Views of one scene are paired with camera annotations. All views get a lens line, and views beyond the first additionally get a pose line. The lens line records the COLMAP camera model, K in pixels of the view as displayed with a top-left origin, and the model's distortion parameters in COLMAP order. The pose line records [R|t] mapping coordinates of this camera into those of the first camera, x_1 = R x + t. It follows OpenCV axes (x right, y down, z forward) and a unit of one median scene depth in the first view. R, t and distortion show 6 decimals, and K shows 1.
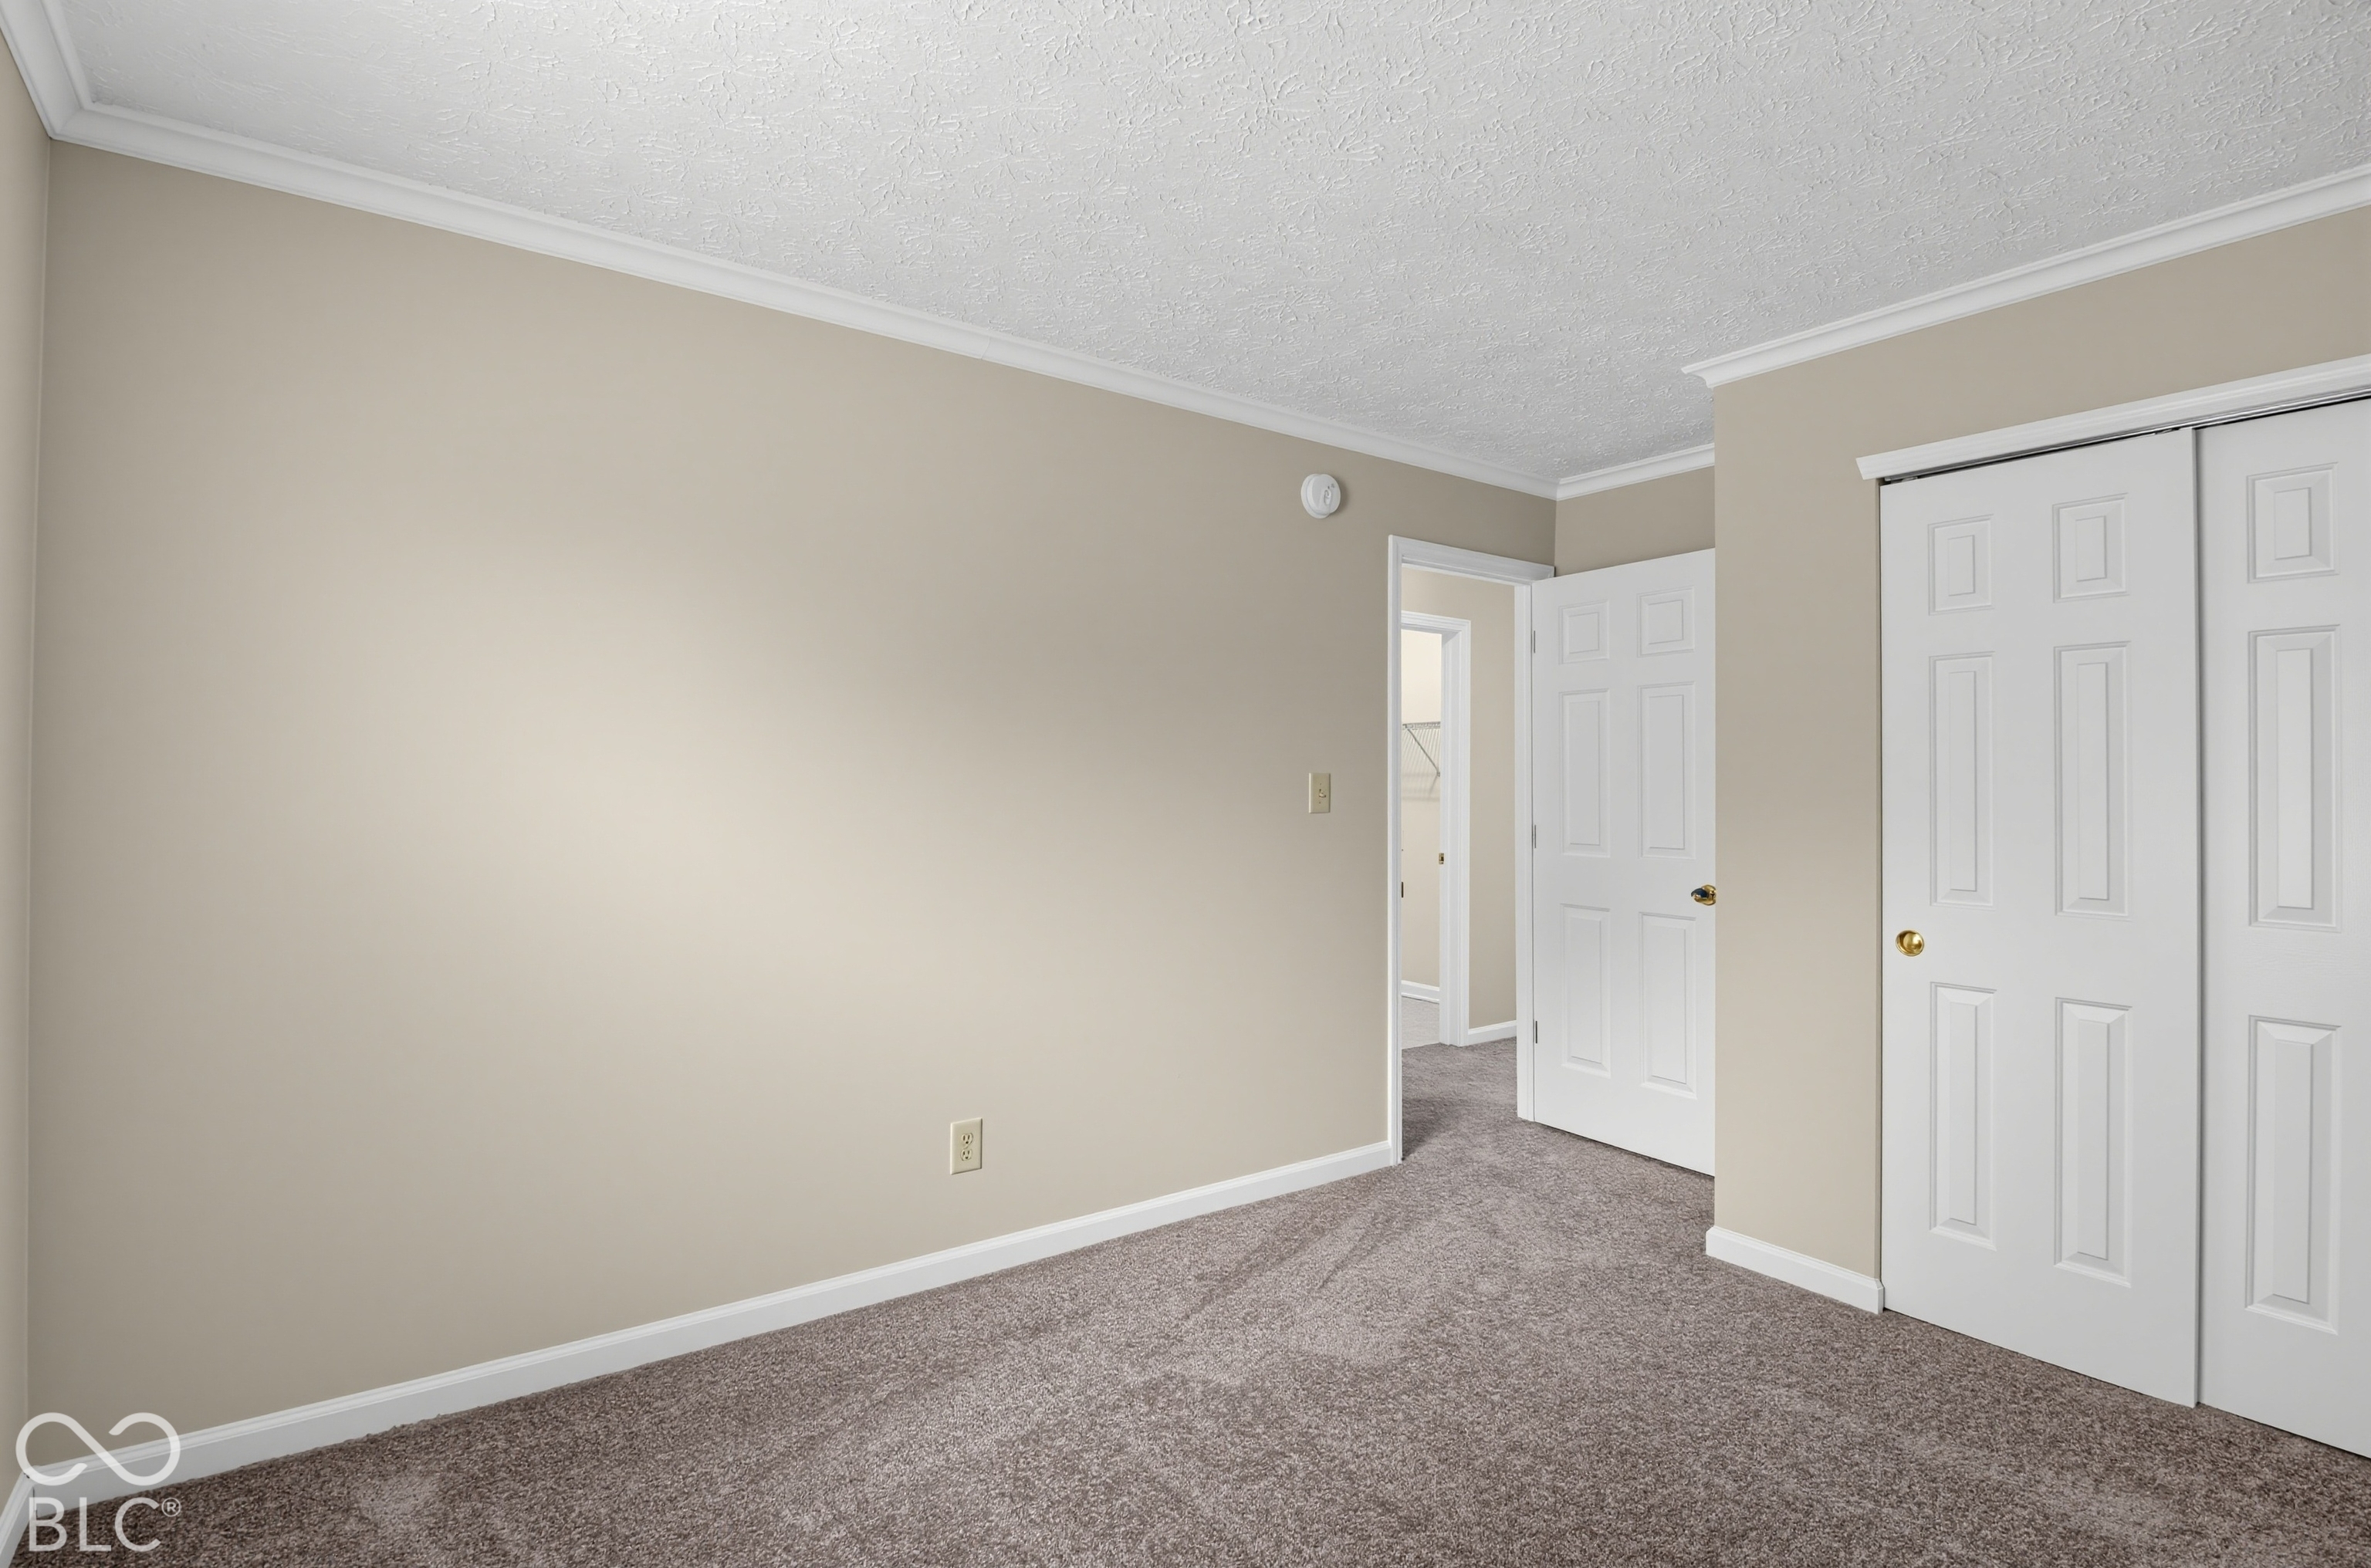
lens RADIAL K [[1145.2, 0, 1169.7], [0, 1145.2, 775.8], [0, 0, 1]] dist [-0.010492, -0.006888]
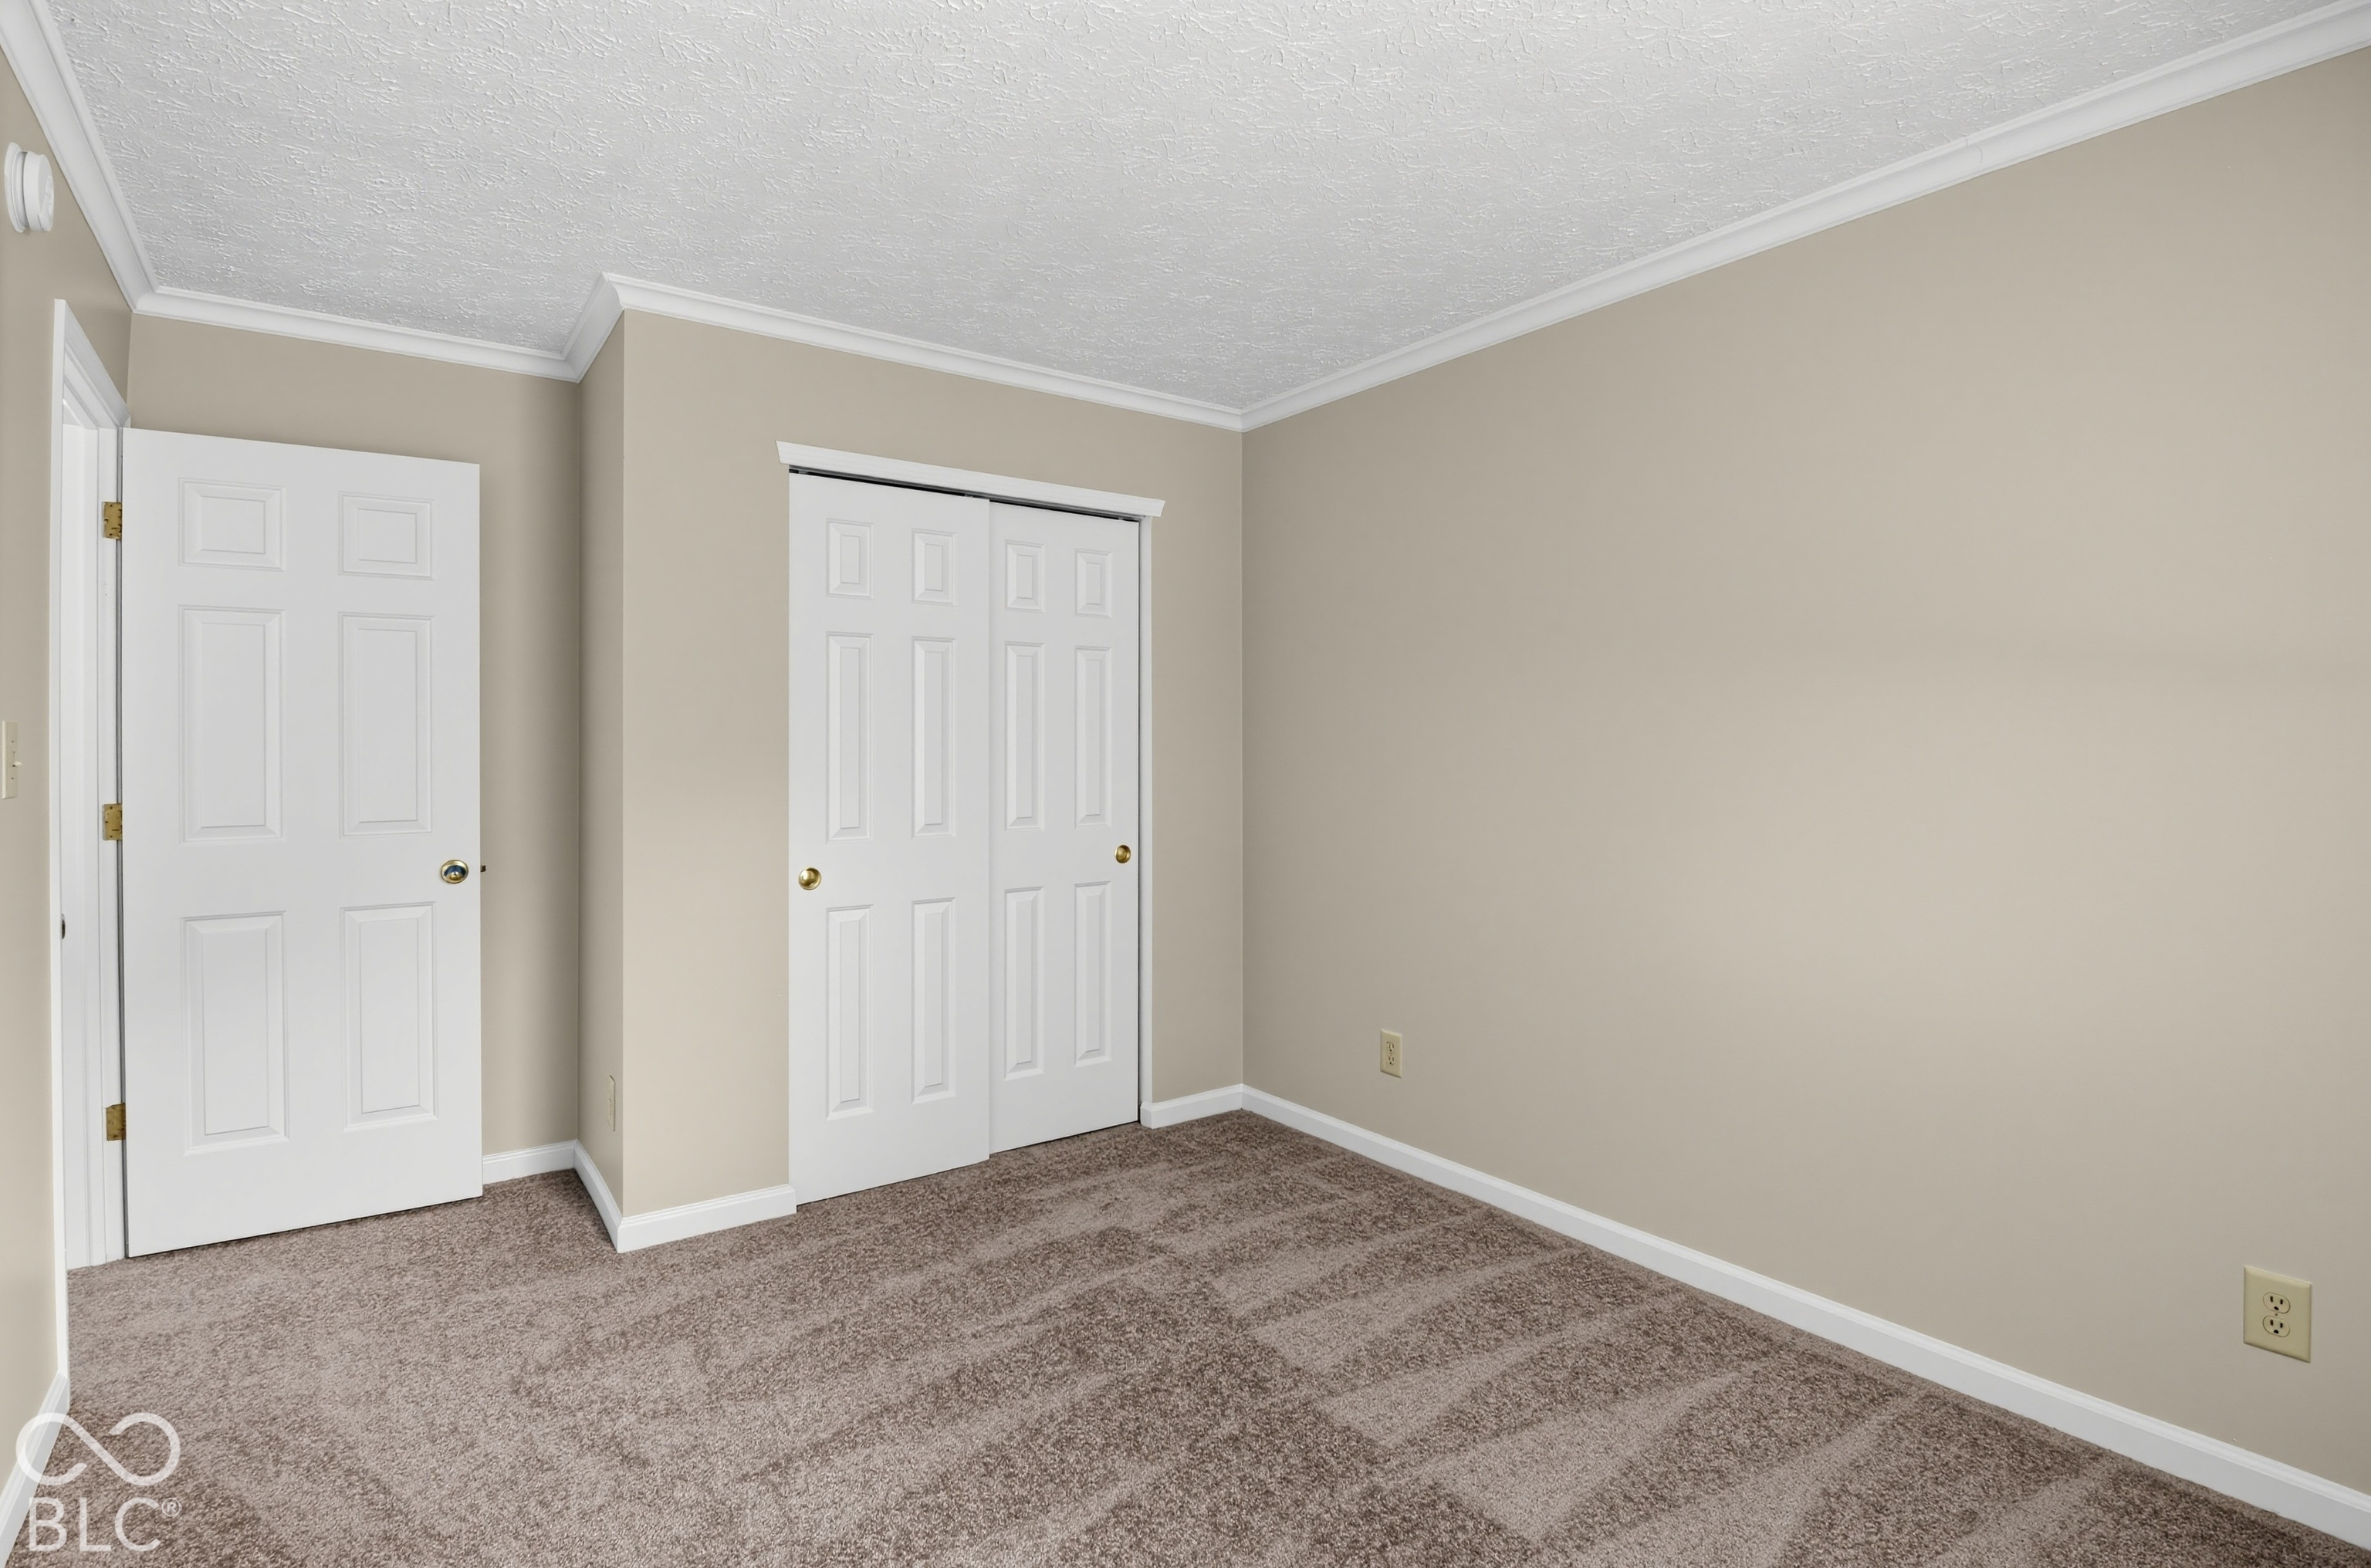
lens RADIAL K [[1145.2, 0, 1160.7], [0, 1145.2, 765.6], [0, 0, 1]] dist [-0.010492, -0.006888]
pose [[-0.005127, -0.010741, 0.999929, -0.489441], [-0.005321, 0.999928, 0.010714, 0.017601], [-0.999973, -0.005266, -0.005184, 0.628788]]
